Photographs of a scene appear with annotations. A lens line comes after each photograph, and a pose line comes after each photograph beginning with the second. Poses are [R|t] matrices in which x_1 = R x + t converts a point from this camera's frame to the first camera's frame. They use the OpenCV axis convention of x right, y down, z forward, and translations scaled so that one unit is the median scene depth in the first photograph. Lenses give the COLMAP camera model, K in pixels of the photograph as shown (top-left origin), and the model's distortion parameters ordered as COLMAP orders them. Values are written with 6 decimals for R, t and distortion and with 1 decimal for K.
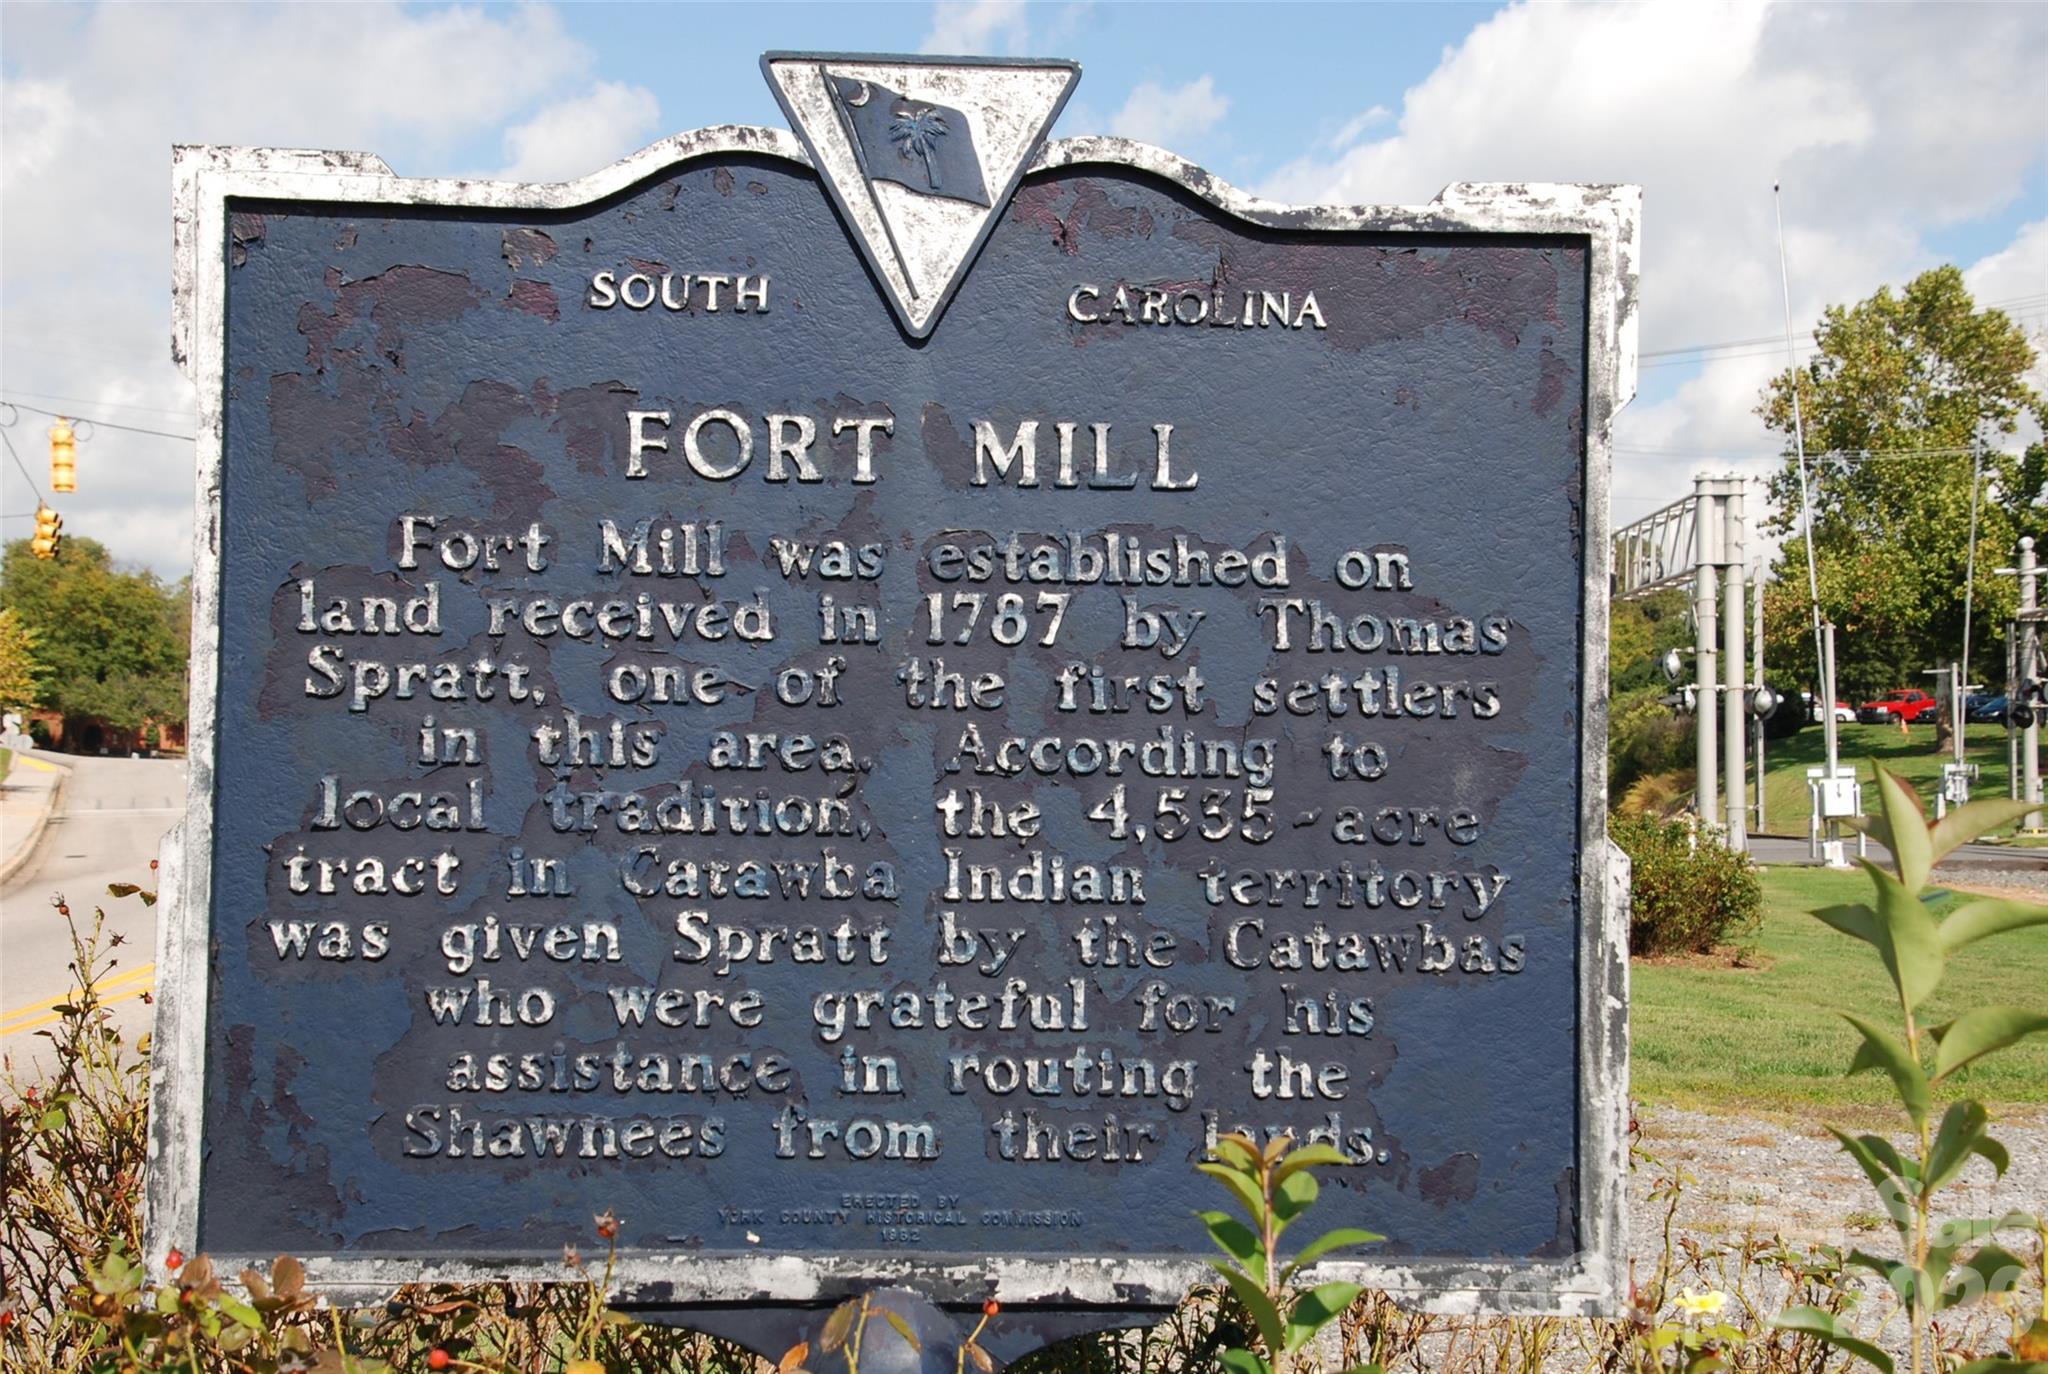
lens RADIAL K [[3065.2, 0, 1024.0], [0, 3065.2, 687.0], [0, 0, 1]] dist [-0.004641, -0.006665]
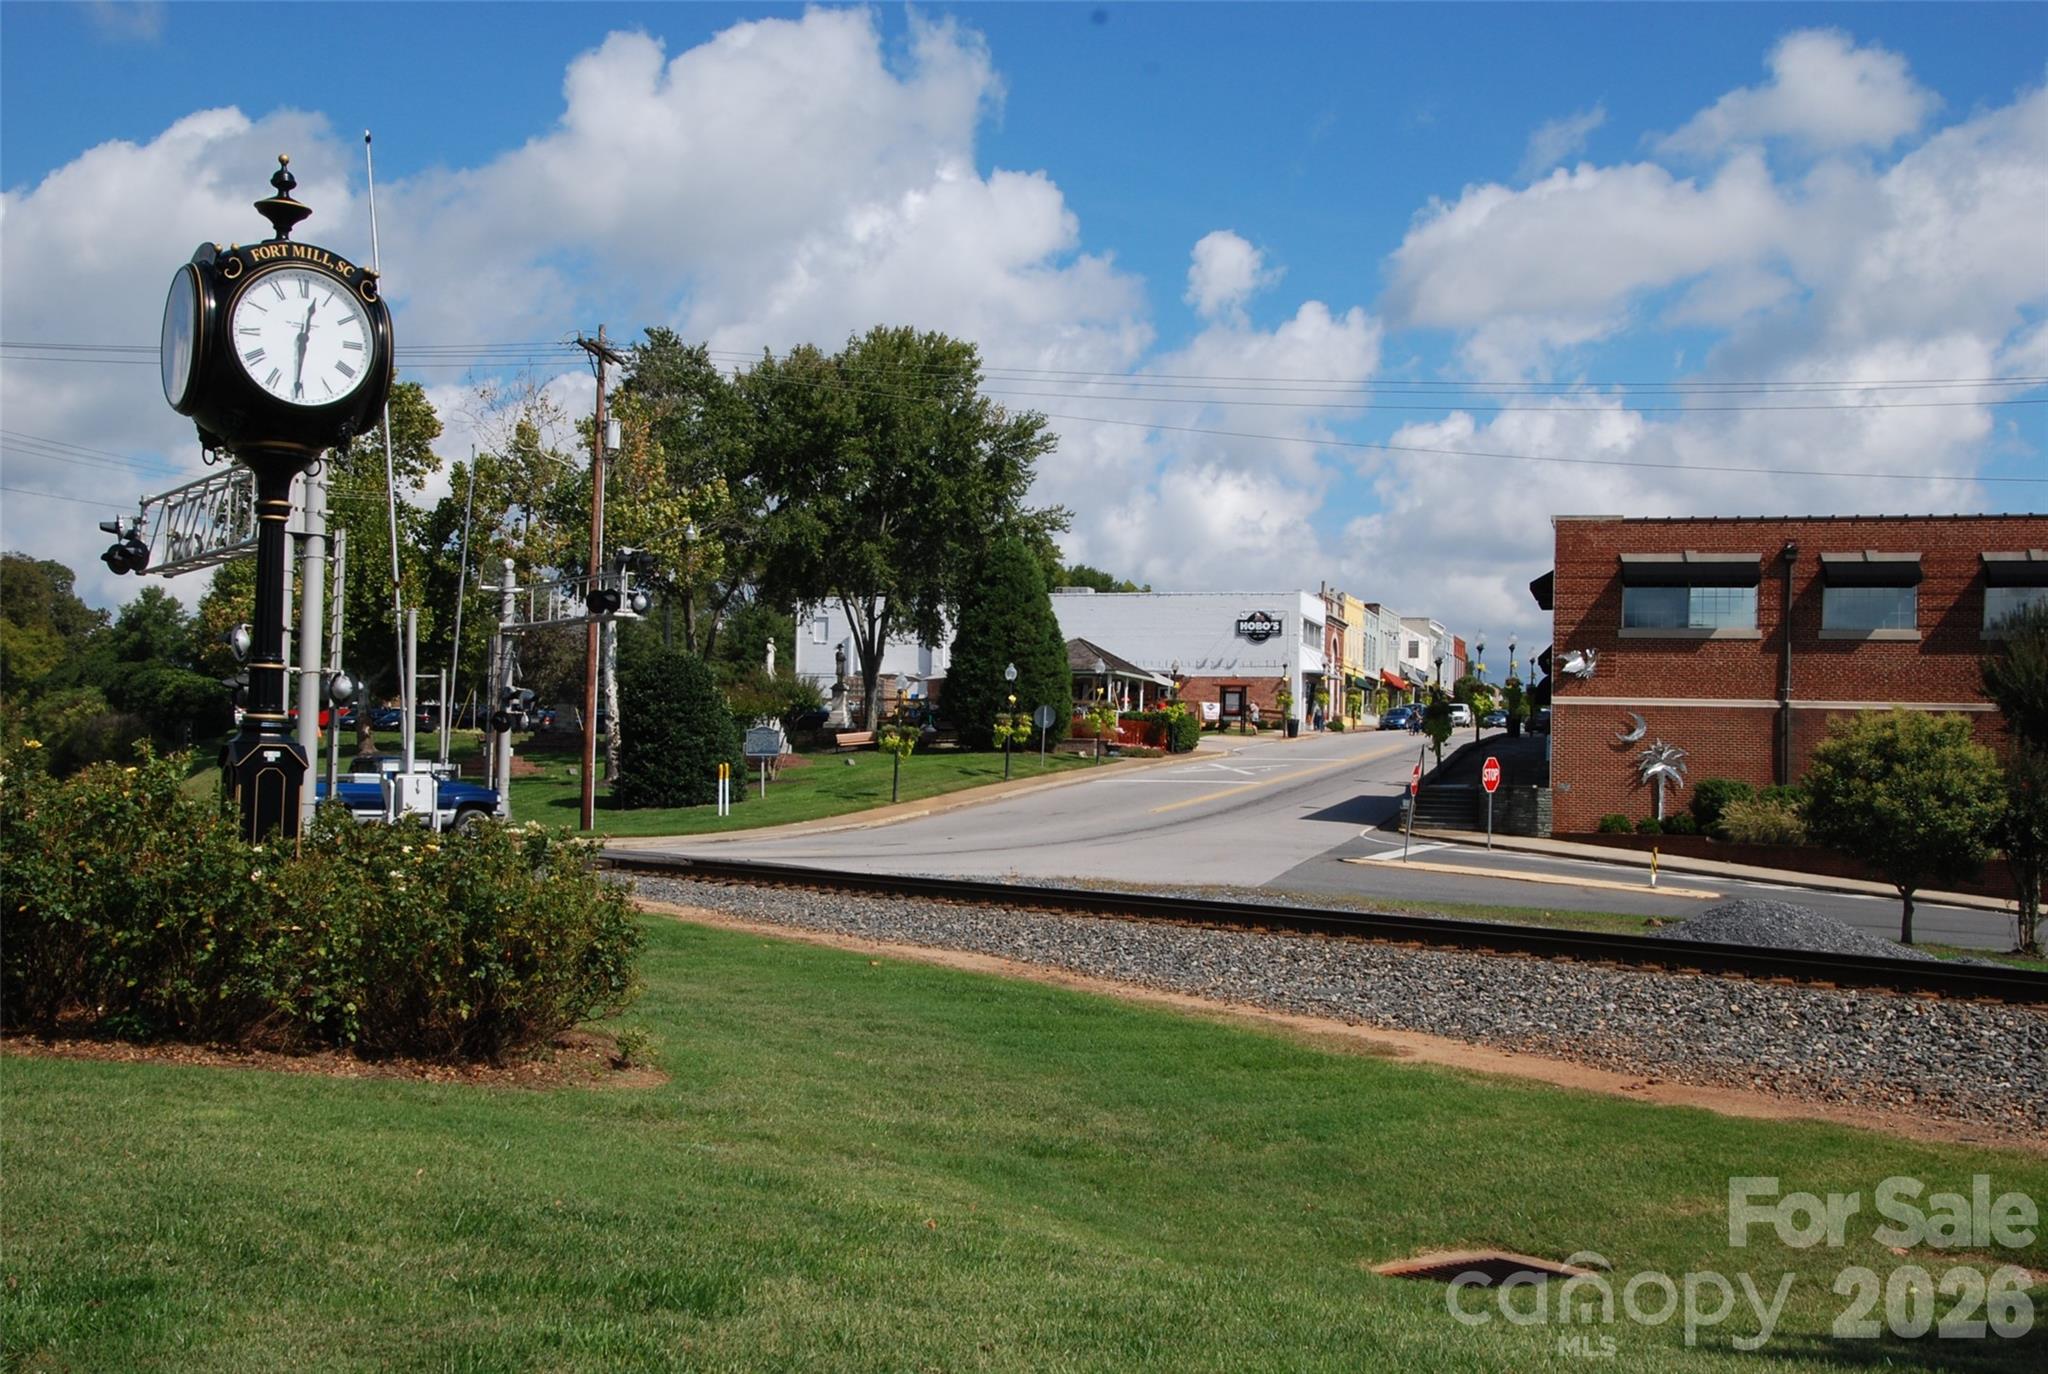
lens RADIAL K [[2127.1, 0, 1026.6], [0, 2127.1, 719.1], [0, 0, 1]] dist [0.012186, 0.013000]
pose [[0.793547, 0.039692, 0.607213, 0.009712], [-0.040708, 0.999098, -0.012109, 0.007522], [-0.607145, -0.015109, 0.794447, 0.205534]]
